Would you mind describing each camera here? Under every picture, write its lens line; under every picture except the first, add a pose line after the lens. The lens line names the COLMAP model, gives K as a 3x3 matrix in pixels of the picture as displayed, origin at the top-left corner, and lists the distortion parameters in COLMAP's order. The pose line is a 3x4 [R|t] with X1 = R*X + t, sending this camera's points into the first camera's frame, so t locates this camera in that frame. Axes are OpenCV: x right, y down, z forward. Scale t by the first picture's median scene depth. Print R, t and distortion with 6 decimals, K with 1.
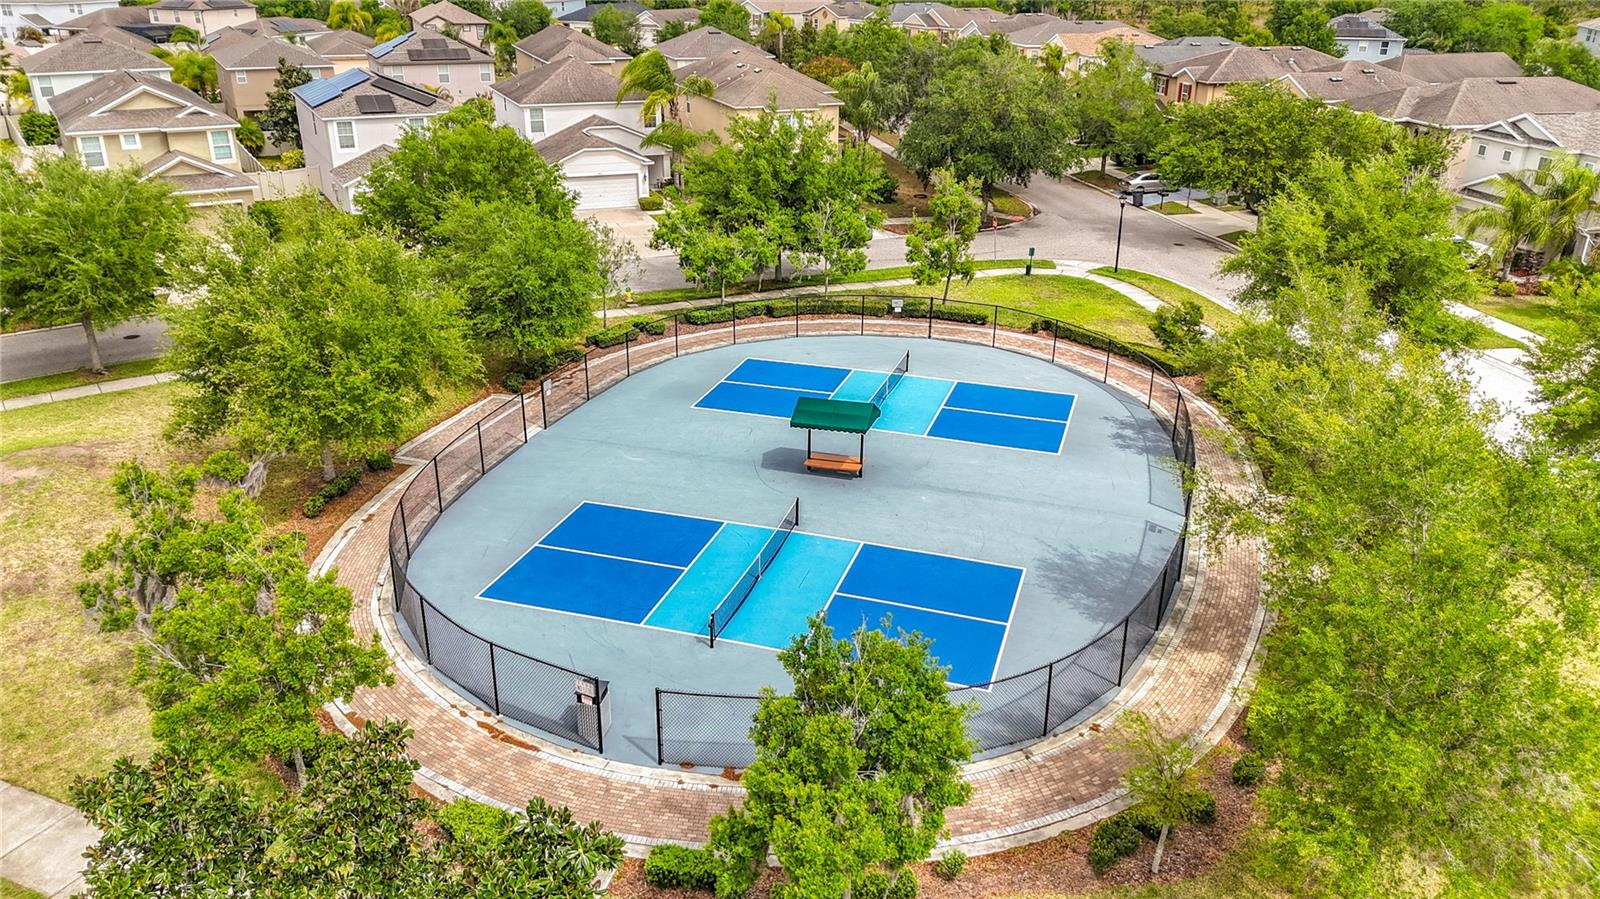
lens RADIAL K [[1157.7, 0, 793.1], [0, 1157.7, 447.9], [0, 0, 1]] dist [0.068729, -0.079728]
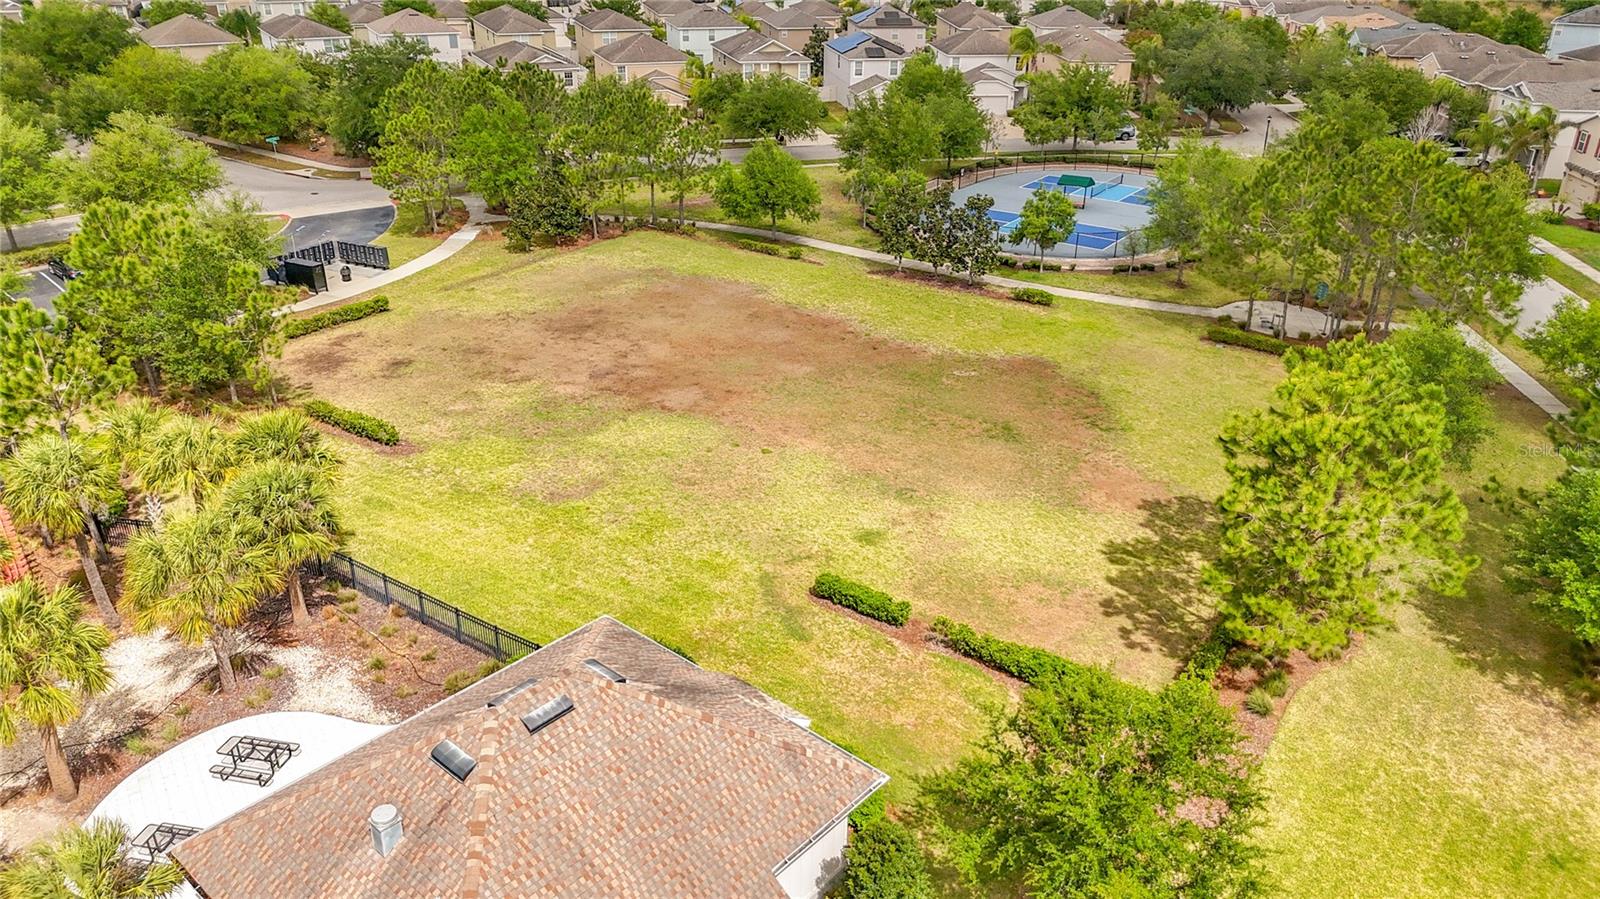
lens RADIAL K [[1157.7, 0, 810.5], [0, 1157.7, 442.8], [0, 0, 1]] dist [0.068729, -0.079728]
pose [[0.957499, 0.126444, -0.259245, 0.112239], [-0.117982, 0.991855, 0.048010, 0.255466], [0.263204, -0.015383, 0.964618, -0.859166]]
